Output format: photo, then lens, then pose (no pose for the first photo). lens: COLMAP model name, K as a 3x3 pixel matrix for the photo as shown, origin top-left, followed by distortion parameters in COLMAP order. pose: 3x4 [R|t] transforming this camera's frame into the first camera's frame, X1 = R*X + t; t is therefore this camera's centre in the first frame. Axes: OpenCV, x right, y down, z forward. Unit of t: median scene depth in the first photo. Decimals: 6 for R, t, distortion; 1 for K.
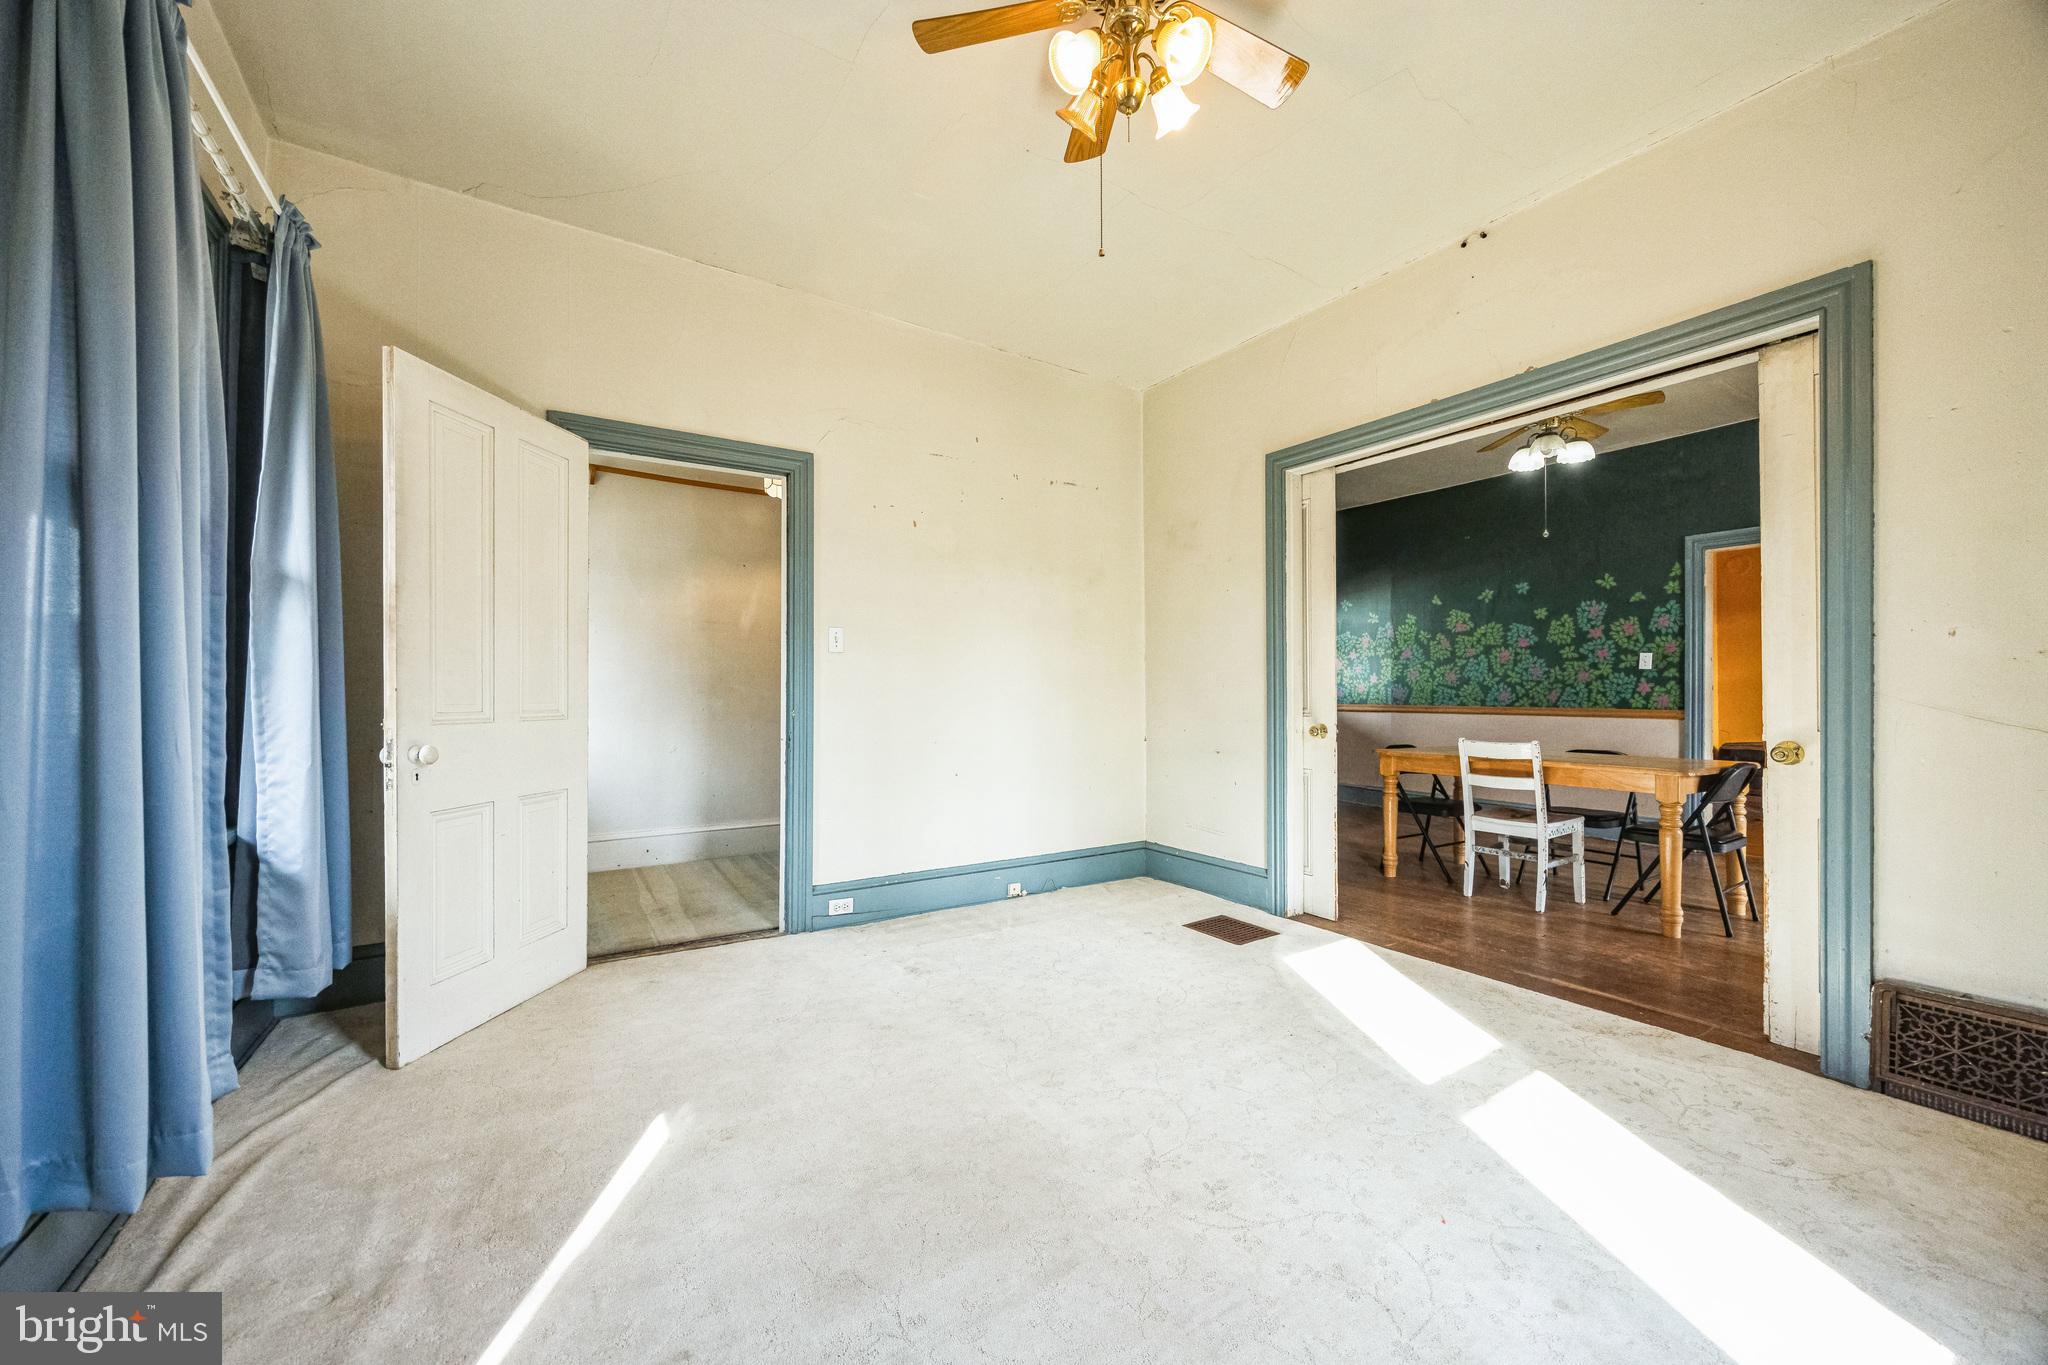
lens RADIAL K [[780.7, 0, 1014.8], [0, 780.7, 689.6], [0, 0, 1]] dist [0.001084, 0.000016]
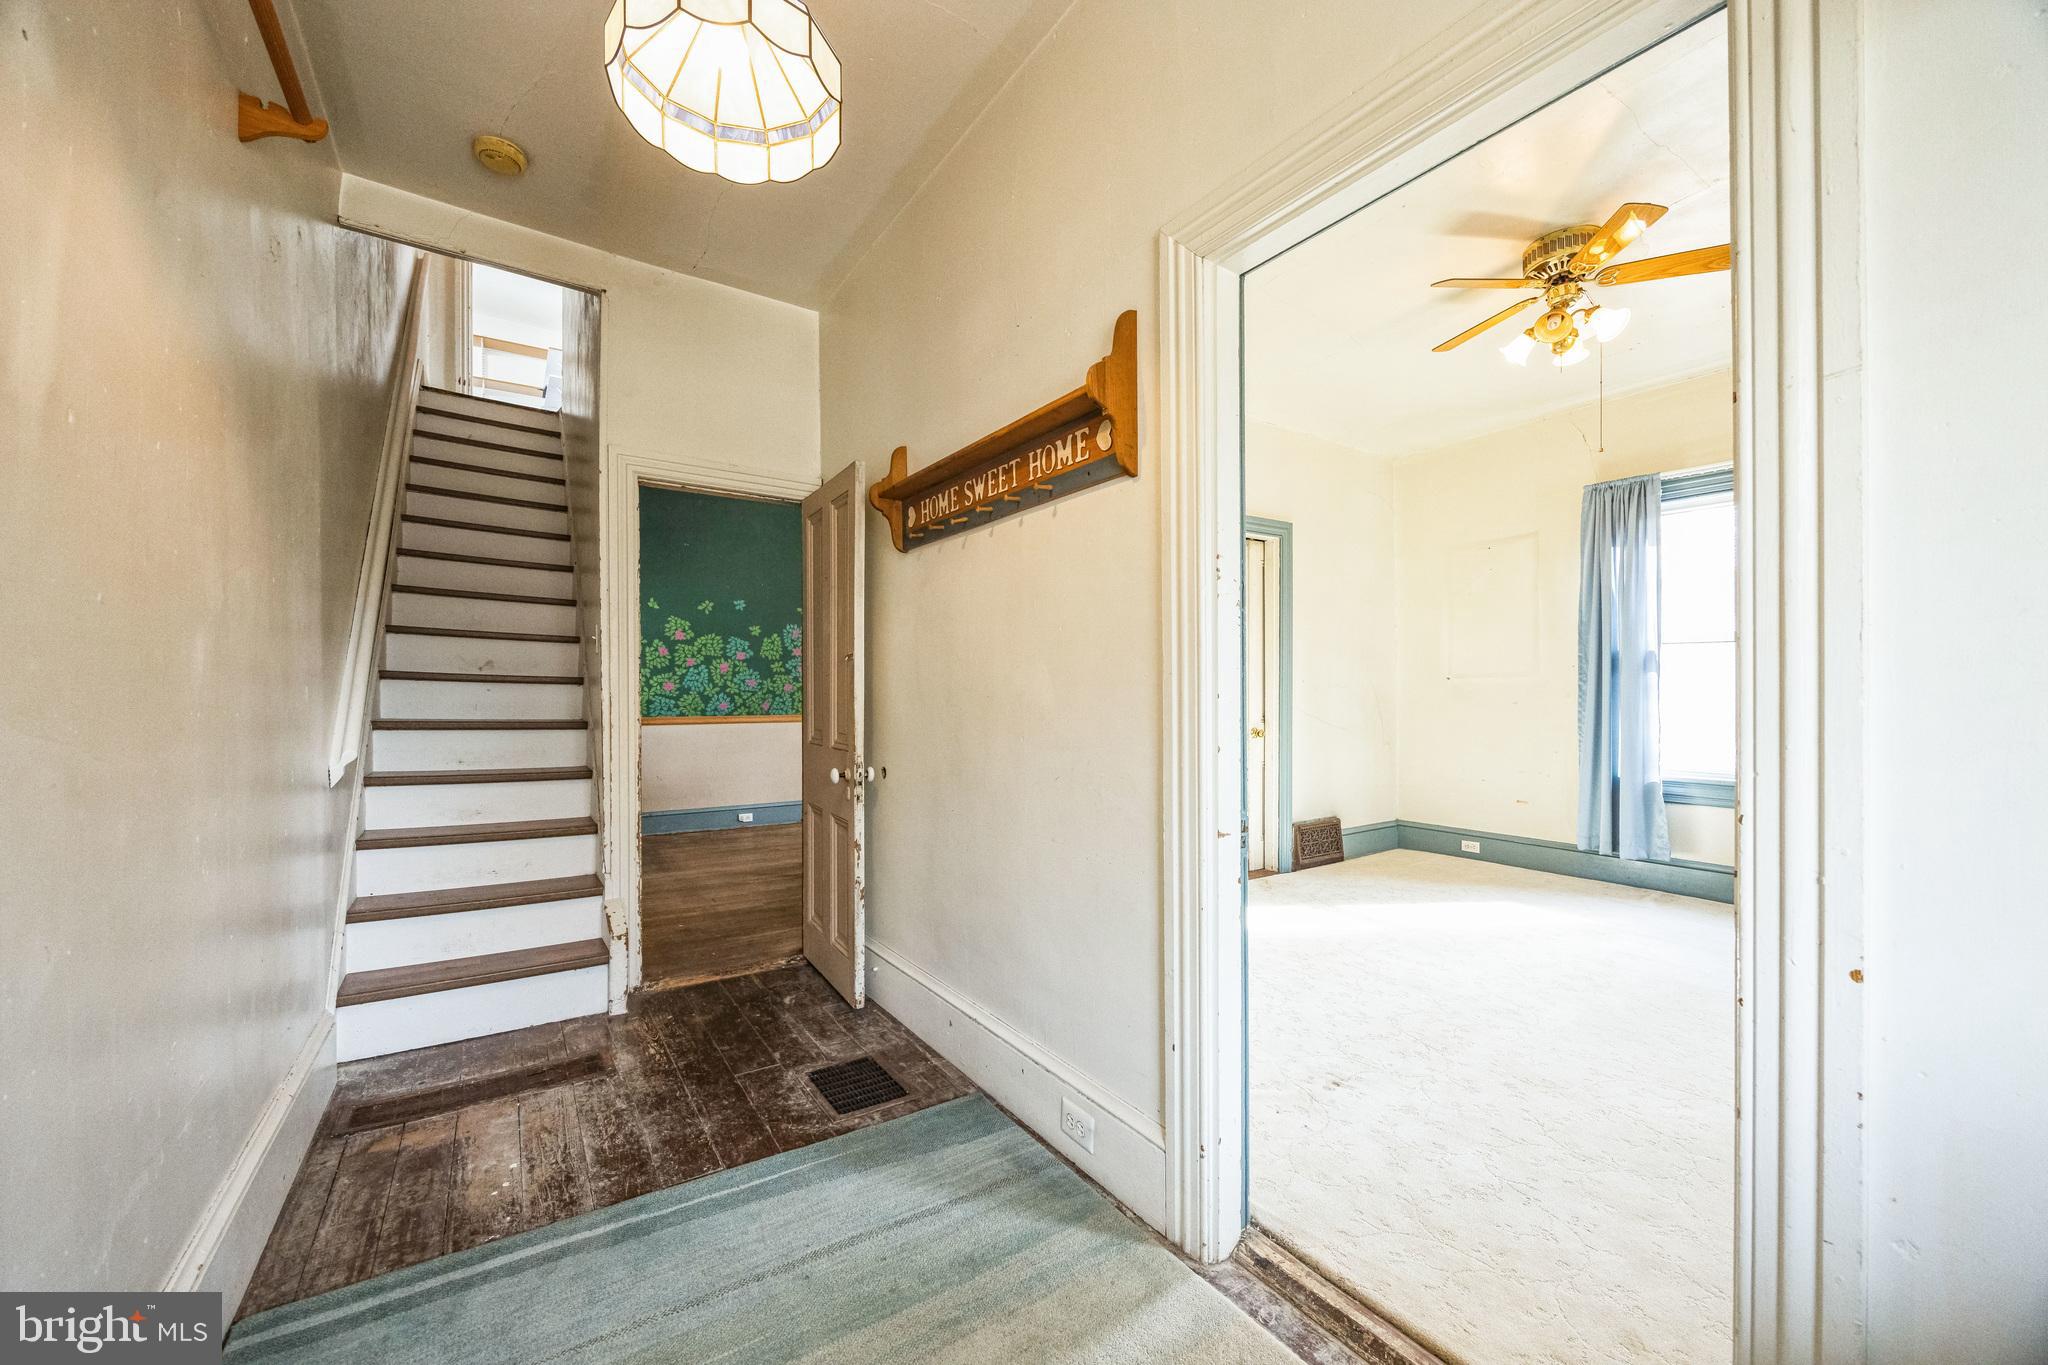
lens RADIAL K [[780.7, 0, 1013.7], [0, 780.7, 690.0], [0, 0, 1]] dist [0.001084, 0.000016]
pose [[-0.017348, 0.002017, 0.999847, -0.424945], [-0.002049, 0.999996, -0.002052, -0.011333], [-0.999847, -0.002084, -0.017344, 0.631781]]
